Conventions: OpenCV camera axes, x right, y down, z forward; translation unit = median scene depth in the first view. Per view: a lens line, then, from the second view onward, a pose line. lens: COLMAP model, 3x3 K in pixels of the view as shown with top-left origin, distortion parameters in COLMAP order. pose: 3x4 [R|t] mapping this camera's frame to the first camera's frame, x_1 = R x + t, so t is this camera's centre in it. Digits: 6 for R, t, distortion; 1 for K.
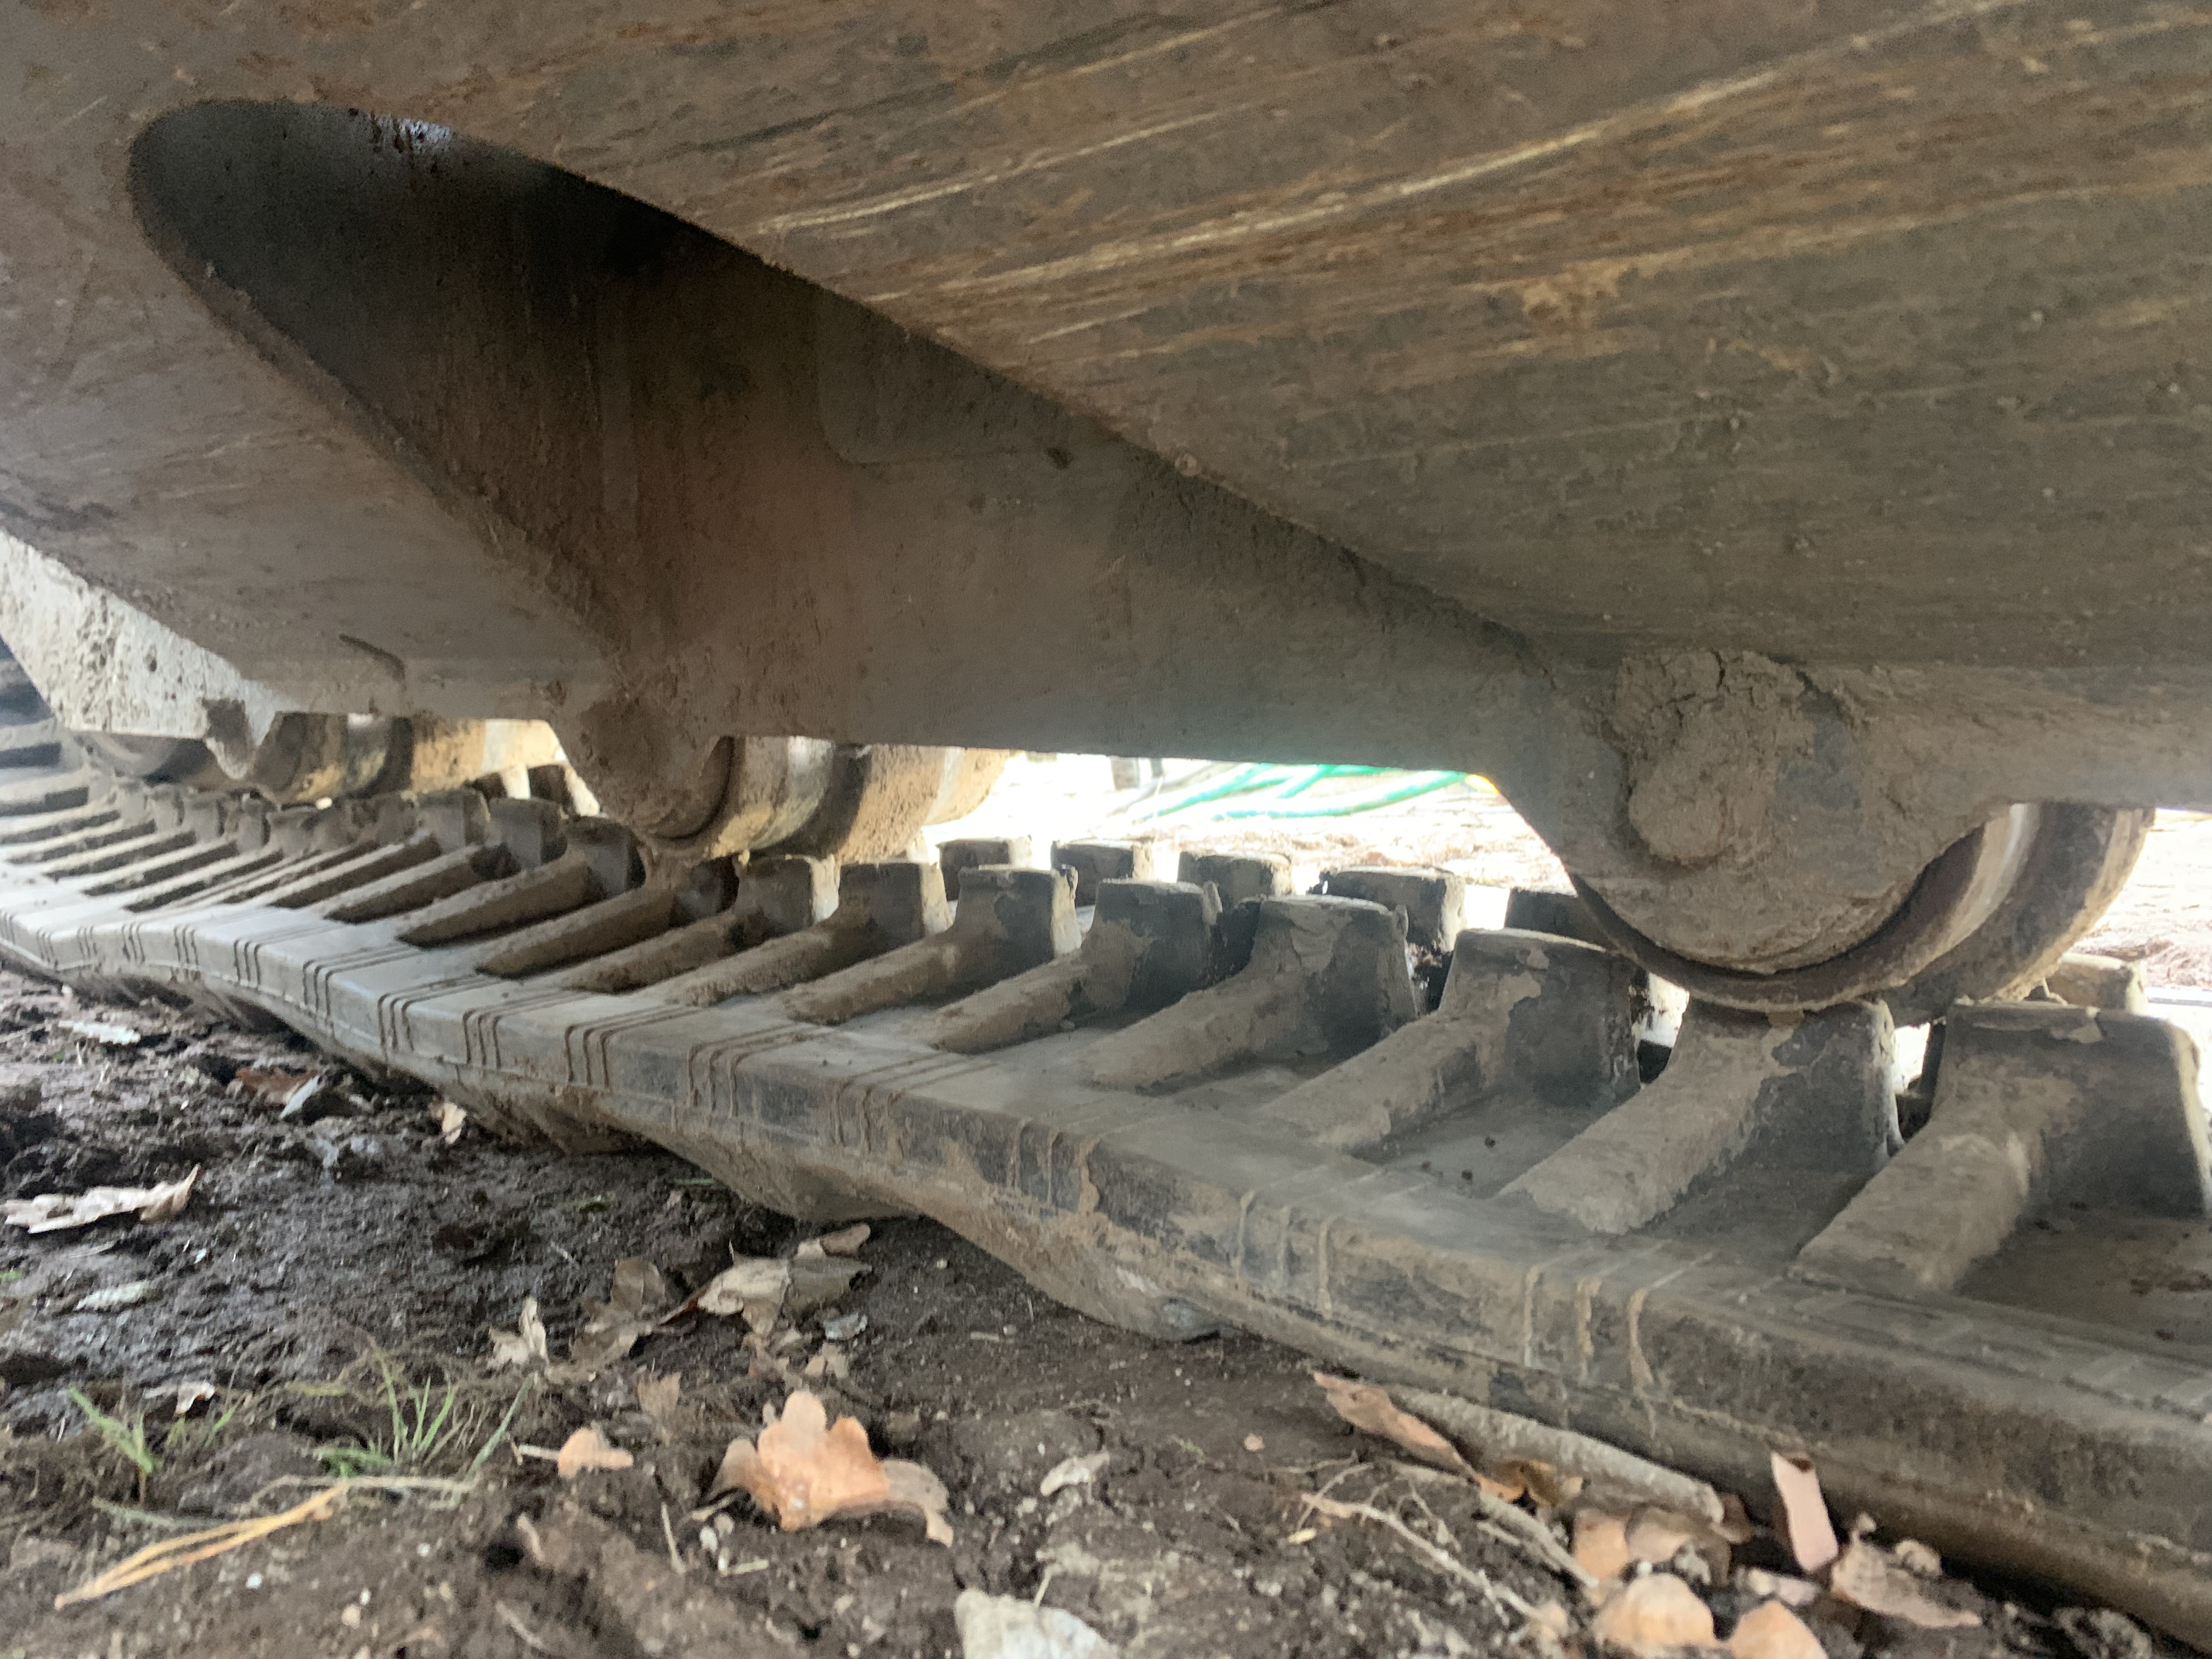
lens RADIAL K [[1701.1, 0, 1098.2], [0, 1701.1, 810.3], [0, 0, 1]] dist [0.018502, -0.012349]
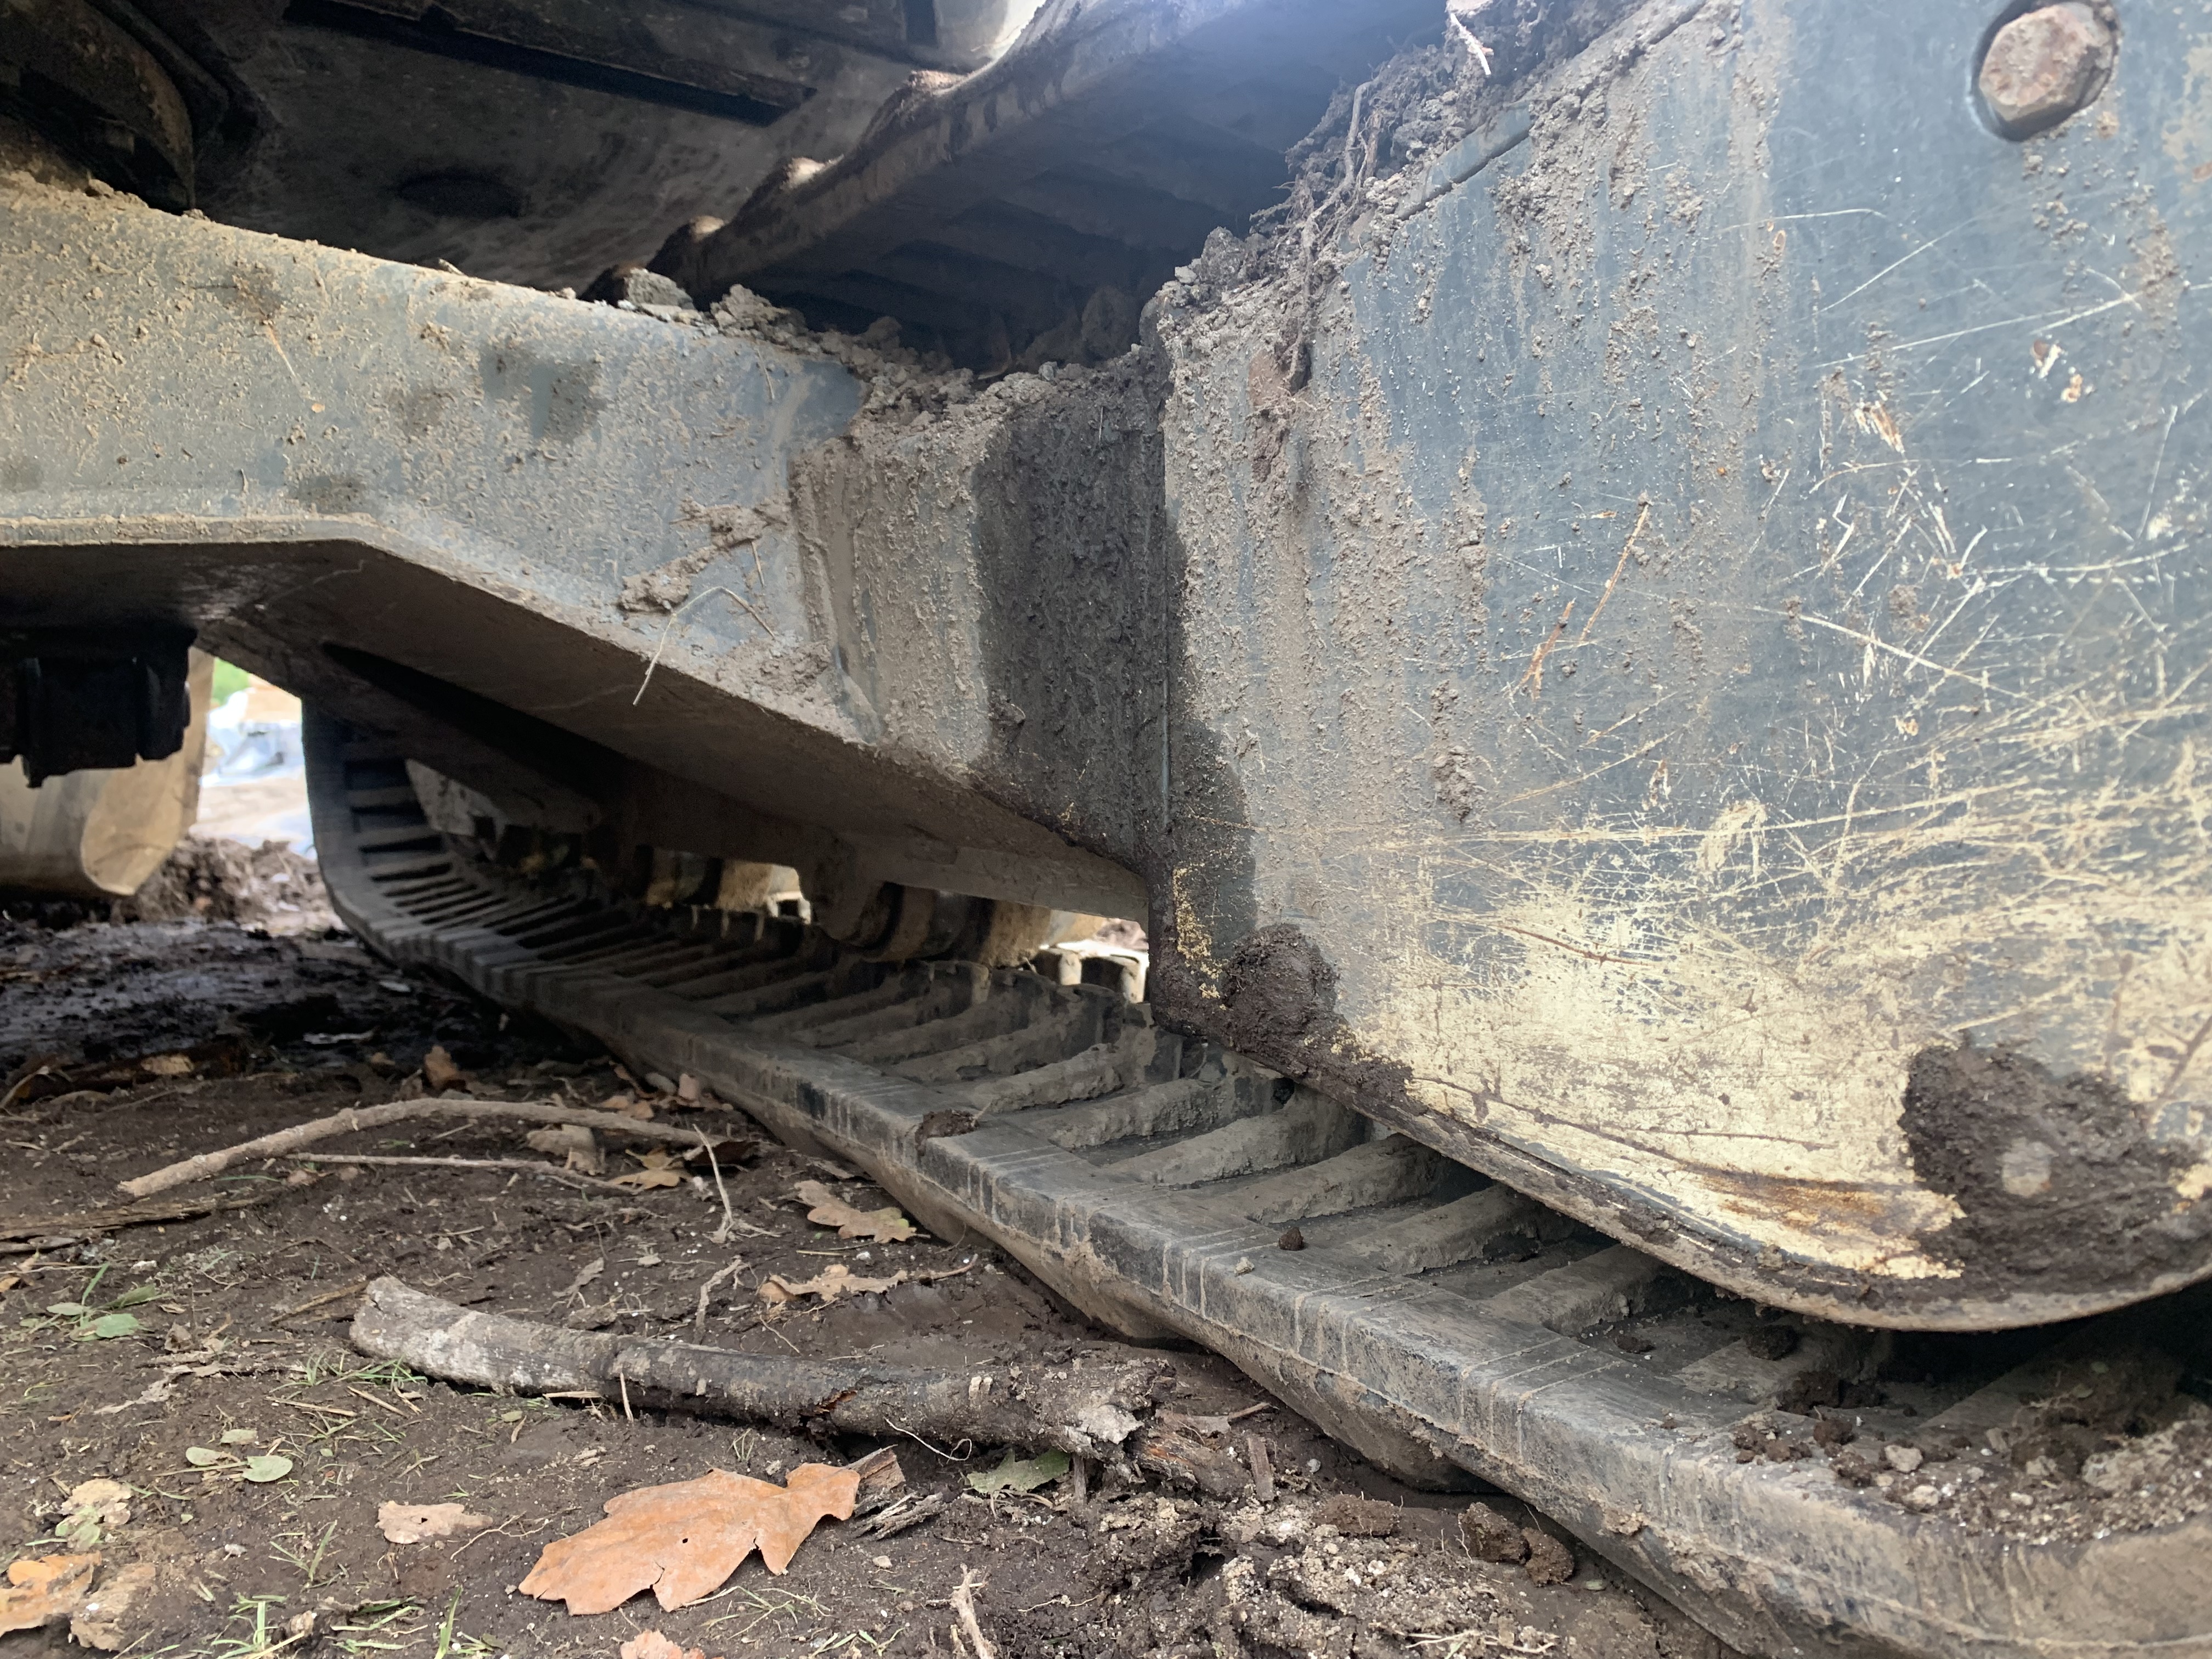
lens RADIAL K [[1701.1, 0, 1139.1], [0, 1701.1, 807.9], [0, 0, 1]] dist [0.018502, -0.012349]
pose [[0.971696, 0.010863, -0.235983, 0.611084], [-0.023630, 0.998402, -0.051341, 0.002890], [0.235048, 0.055465, 0.970400, -0.618310]]
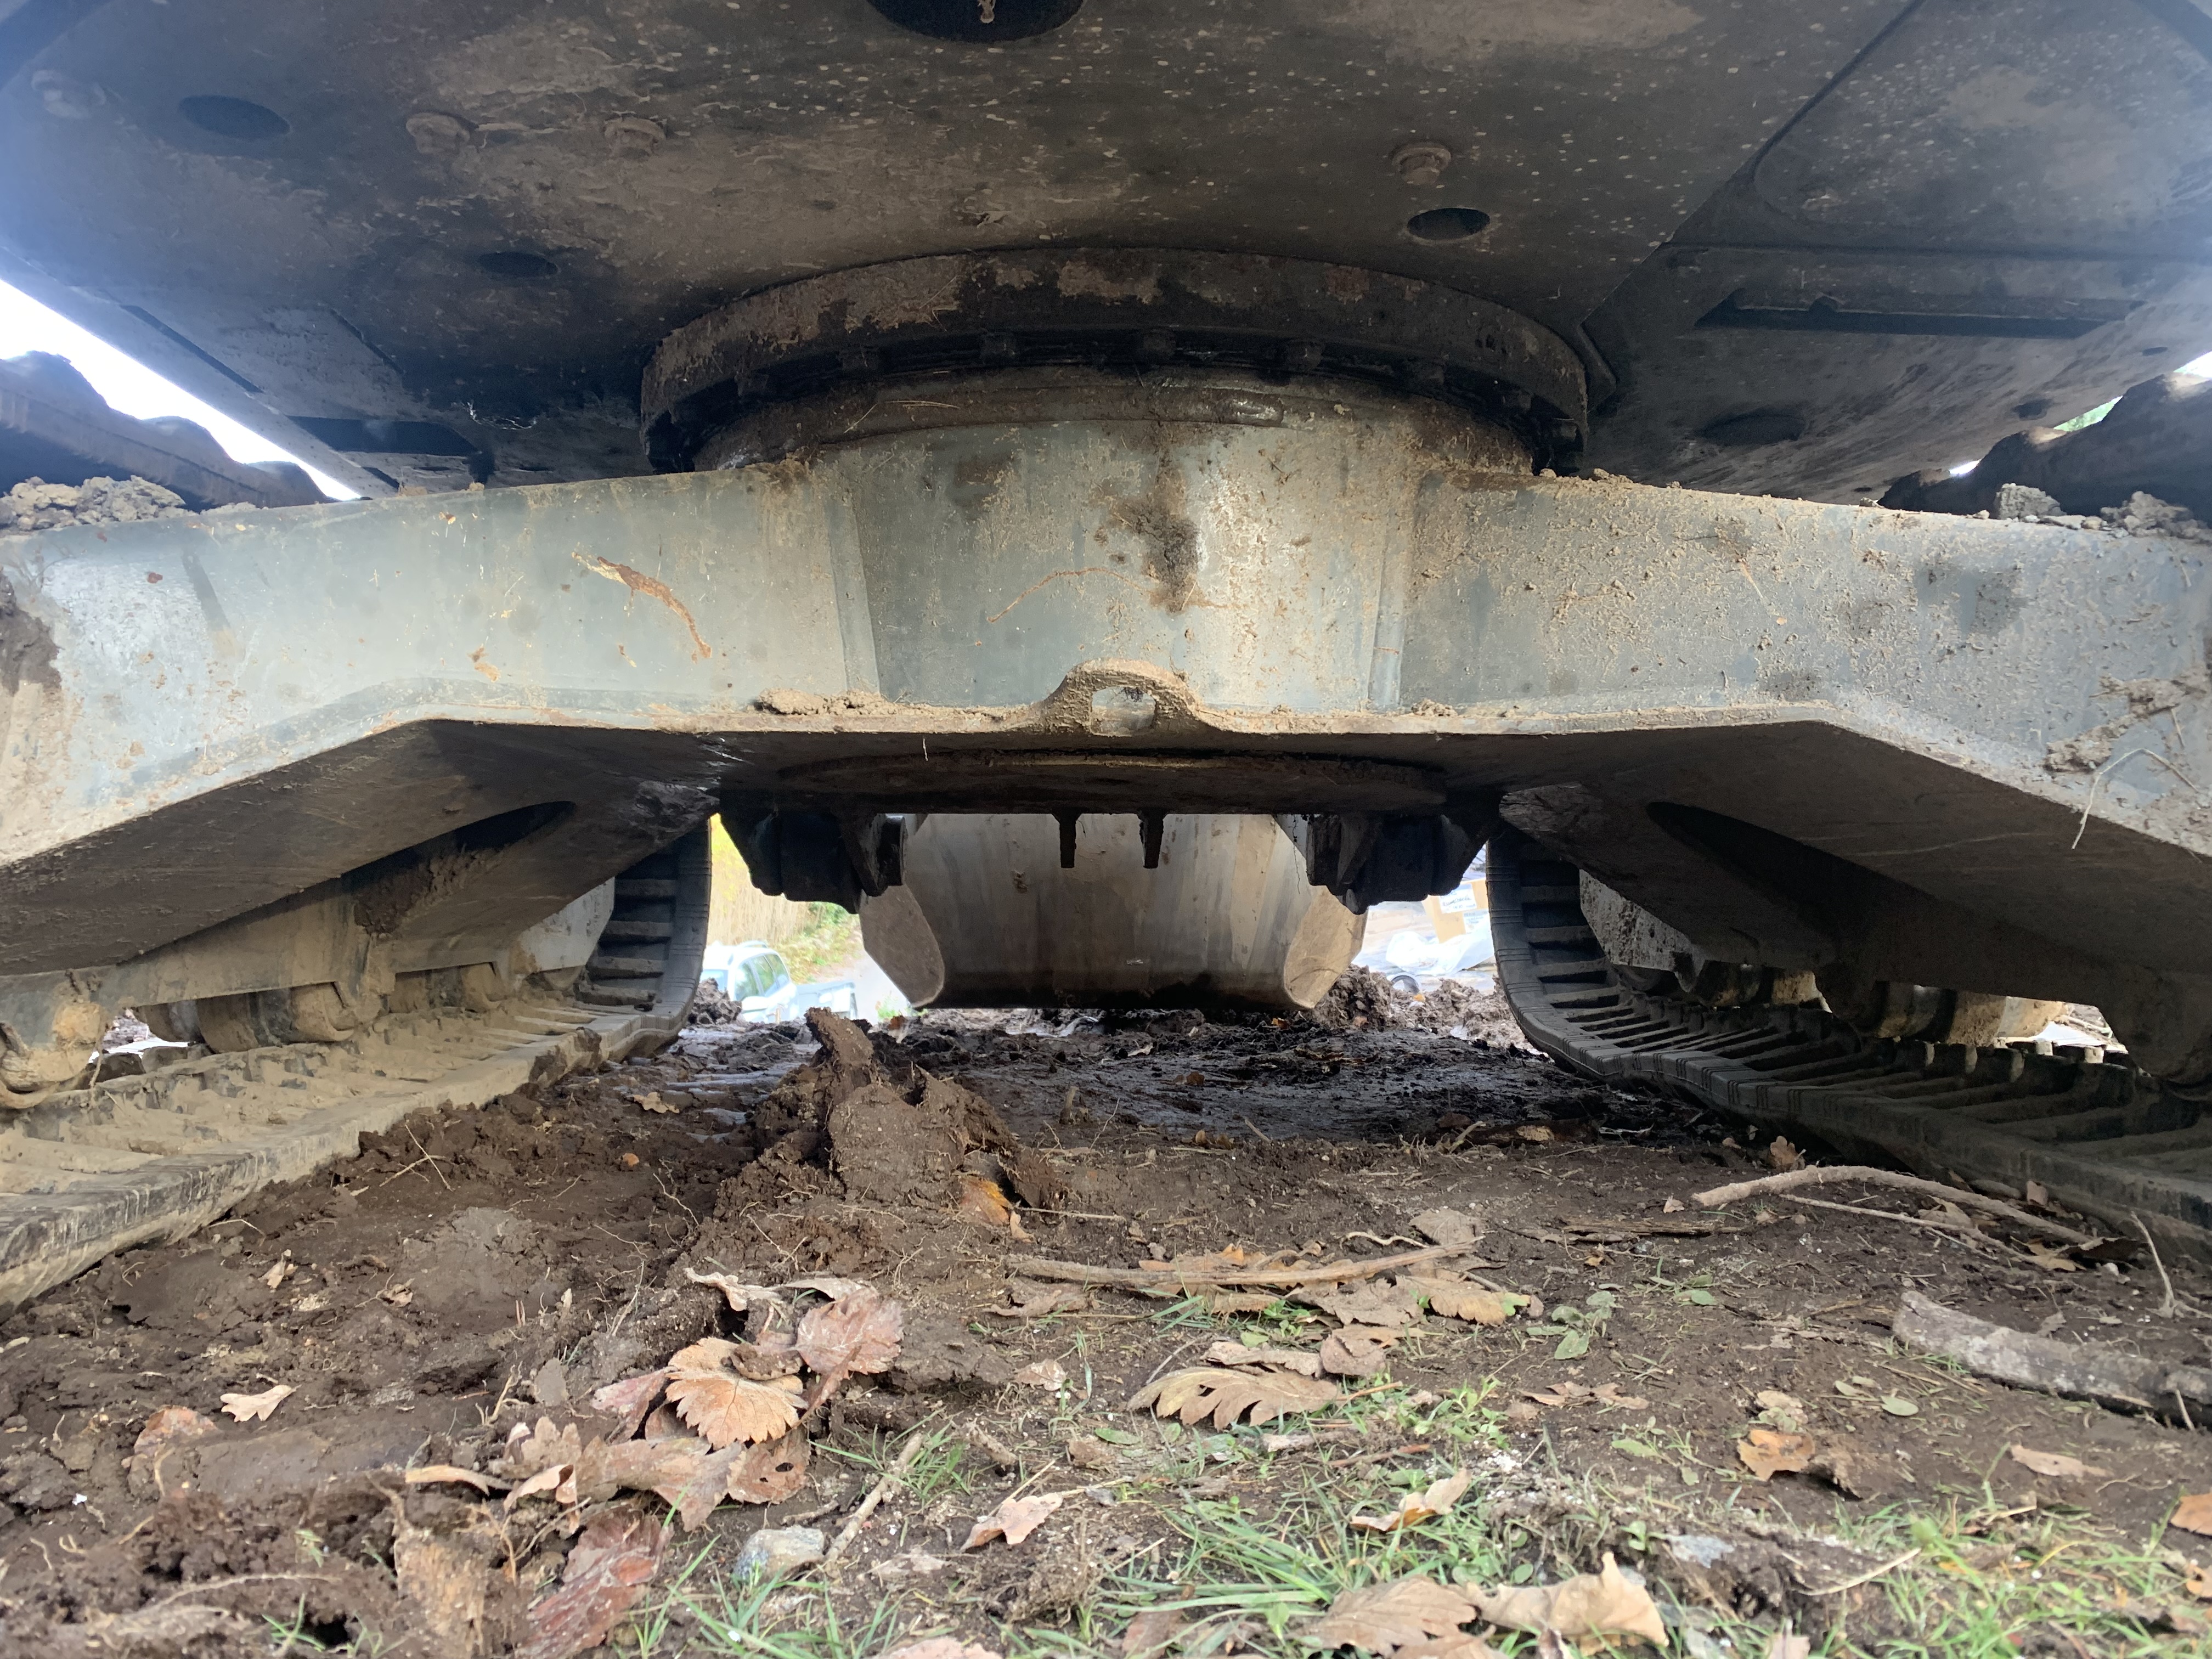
lens RADIAL K [[1701.1, 0, 1128.9], [0, 1701.1, 795.4], [0, 0, 1]] dist [0.018502, -0.012349]
pose [[0.691022, -0.021798, -0.722505, 0.524602], [-0.089571, 0.989259, -0.115514, 0.045428], [0.717263, 0.144538, 0.681647, -0.922602]]
